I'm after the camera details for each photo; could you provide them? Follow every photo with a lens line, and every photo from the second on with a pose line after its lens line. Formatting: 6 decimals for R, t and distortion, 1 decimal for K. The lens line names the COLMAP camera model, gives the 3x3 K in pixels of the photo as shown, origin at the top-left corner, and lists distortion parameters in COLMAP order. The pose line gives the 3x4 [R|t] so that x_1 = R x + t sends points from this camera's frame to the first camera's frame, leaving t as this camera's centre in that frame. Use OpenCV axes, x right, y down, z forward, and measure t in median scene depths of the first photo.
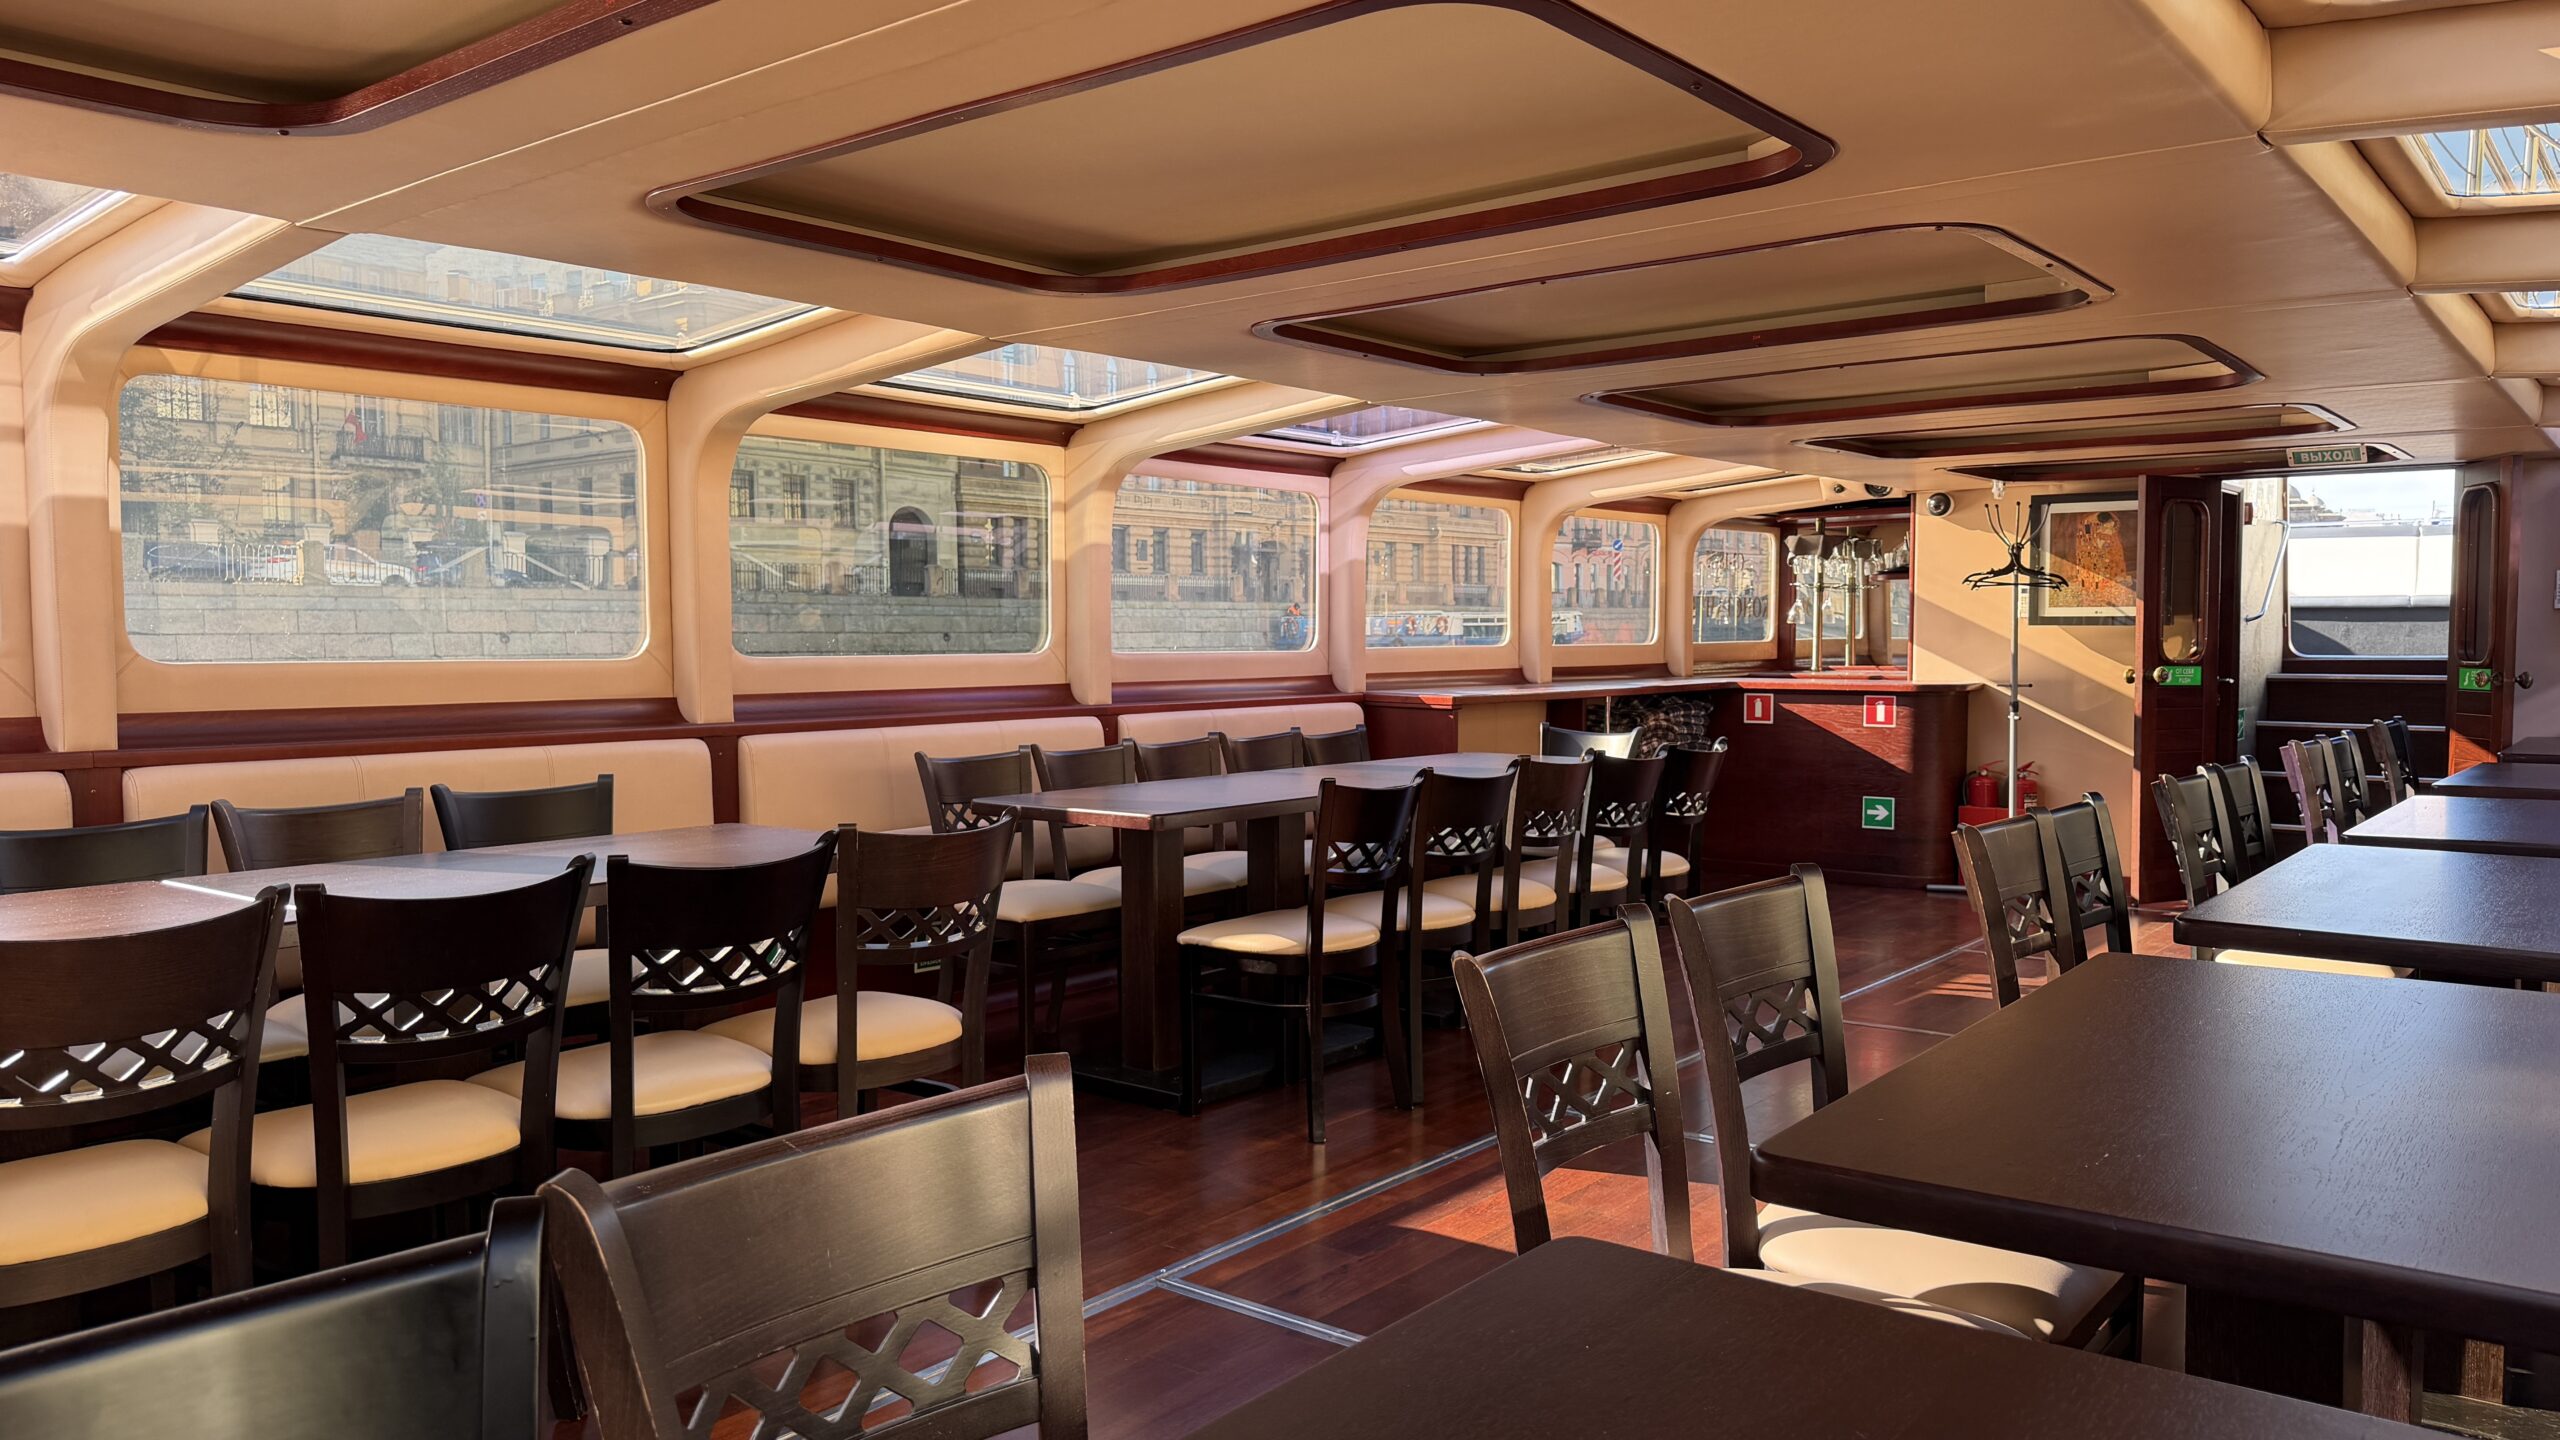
lens RADIAL K [[1774.2, 0, 1251.4], [0, 1774.2, 776.6], [0, 0, 1]] dist [0.063491, -0.084048]
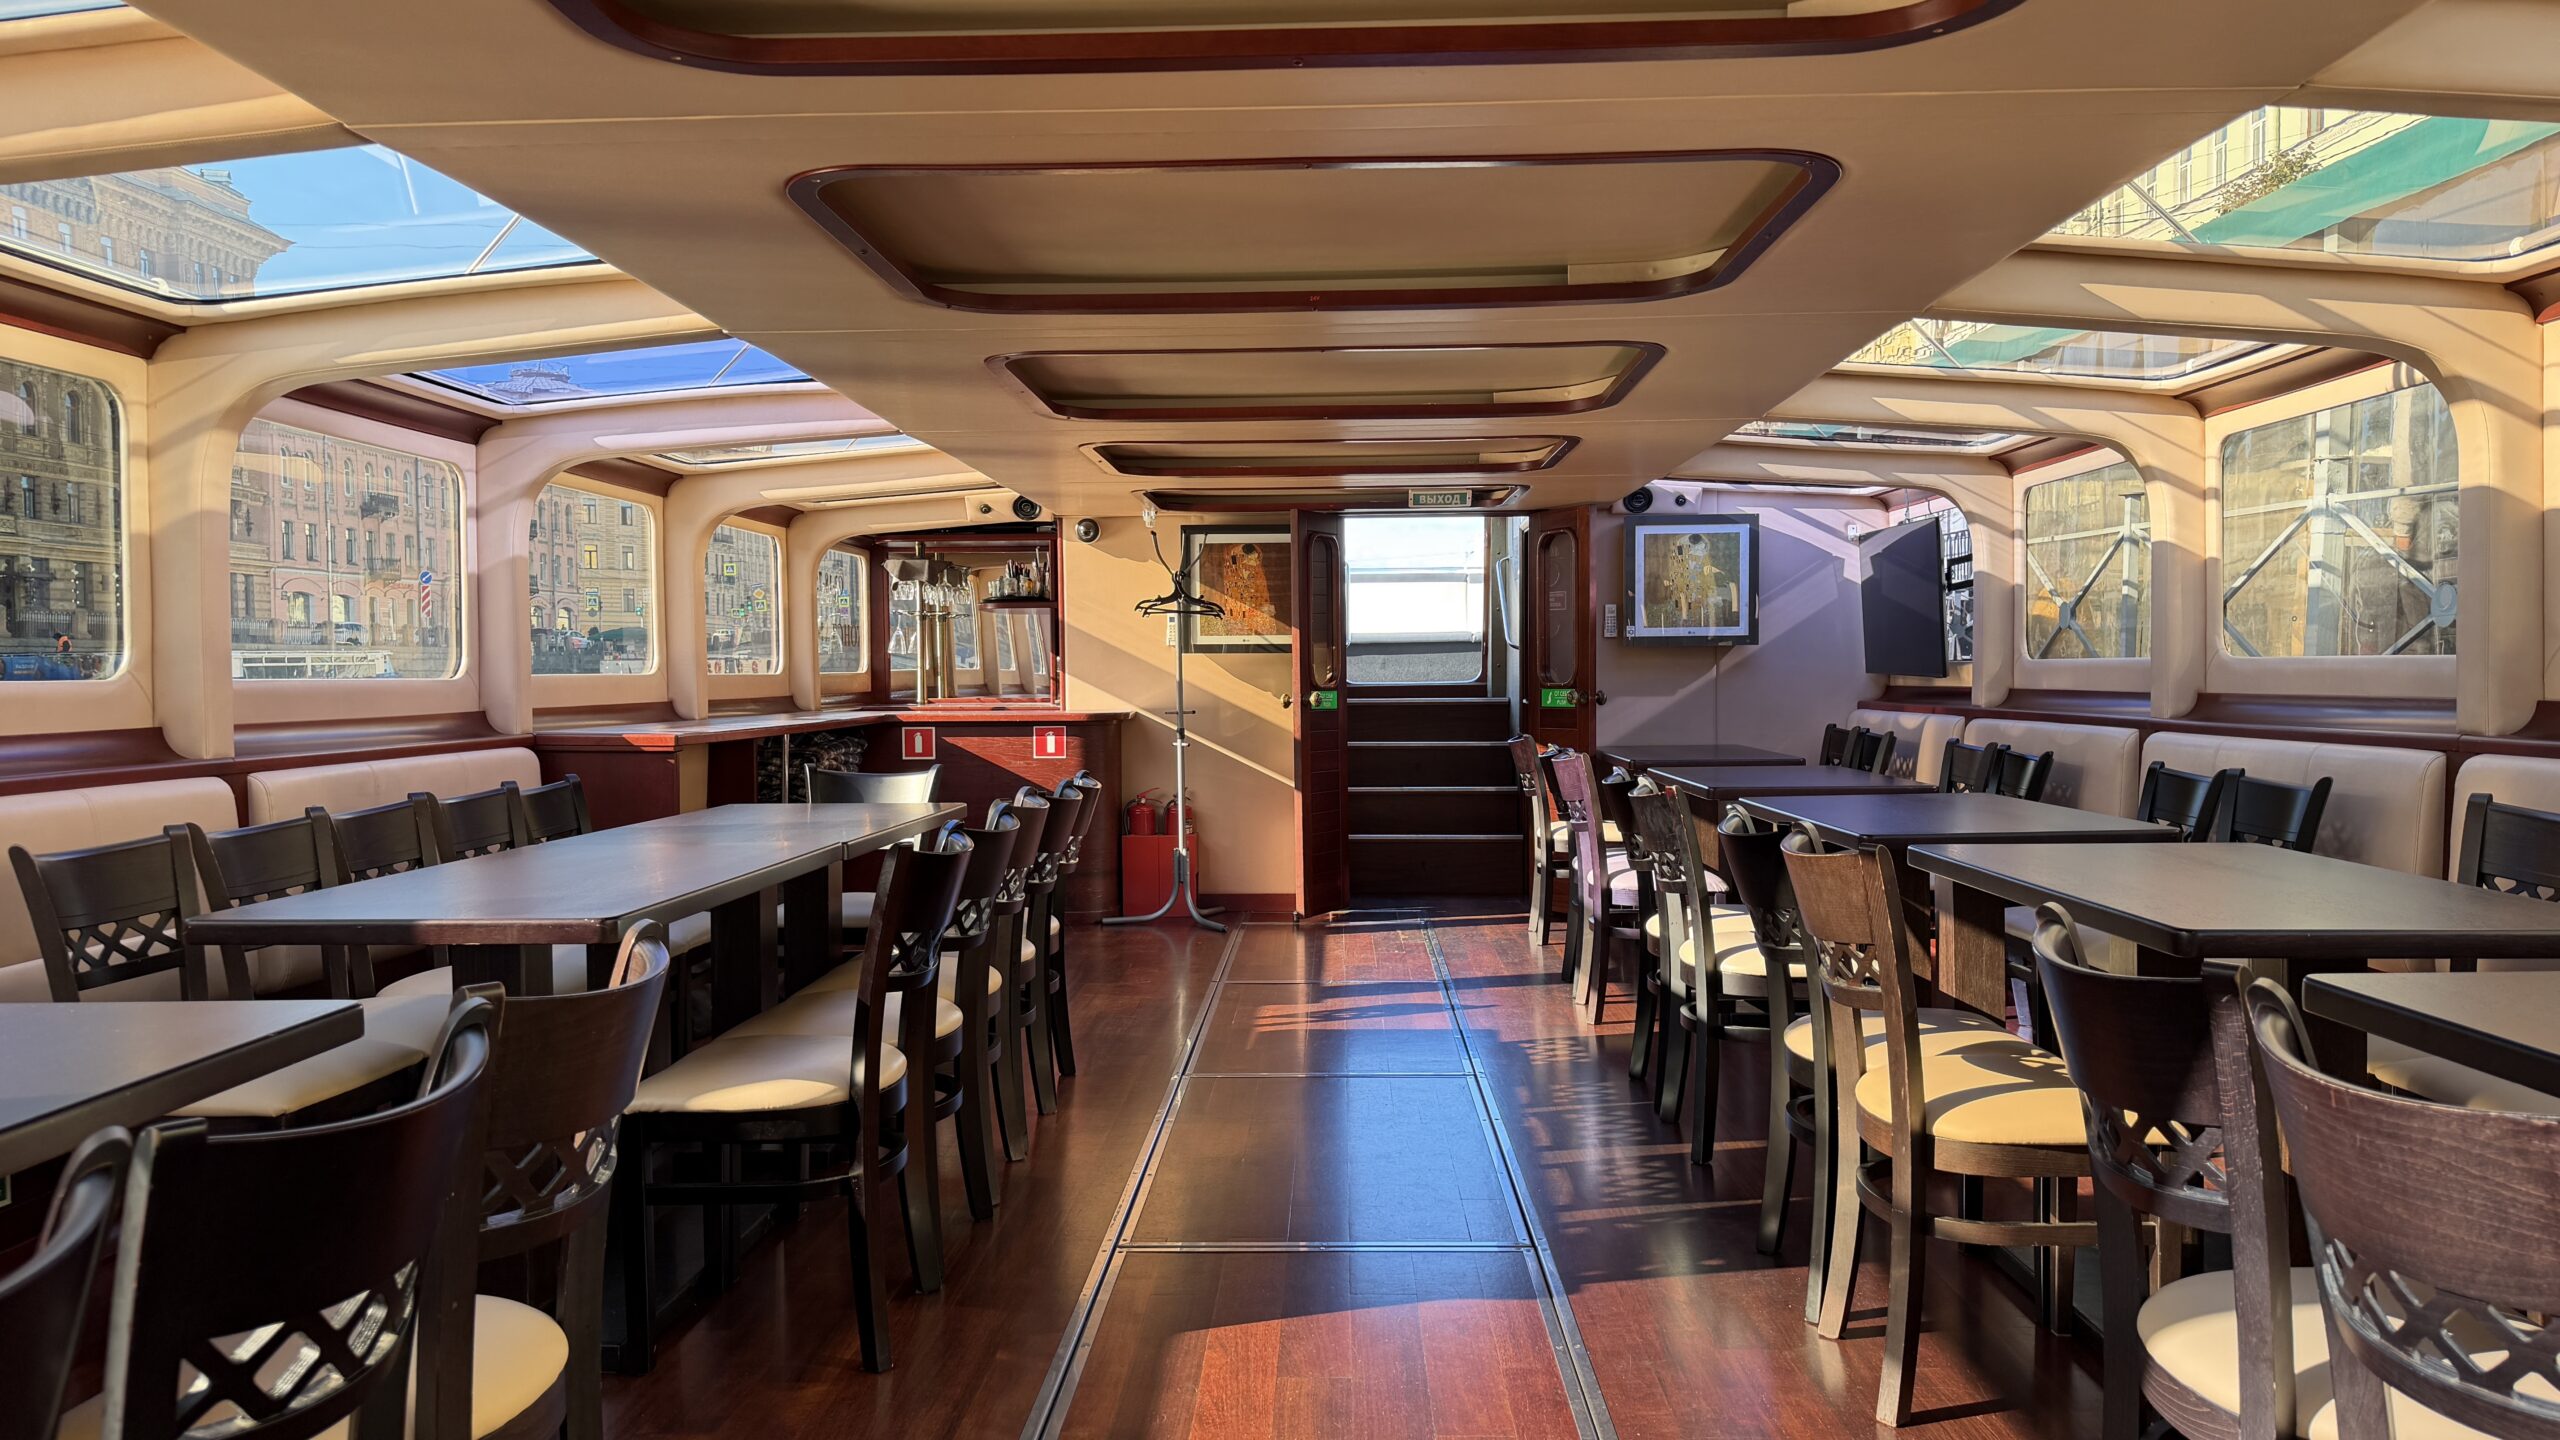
lens RADIAL K [[1774.2, 0, 1271.4], [0, 1774.2, 764.1], [0, 0, 1]] dist [0.063491, -0.084048]
pose [[0.792449, -0.034376, 0.608968, -0.131482], [0.052981, 0.998516, -0.012578, -0.006909], [-0.607632, 0.042231, 0.793095, 0.176443]]
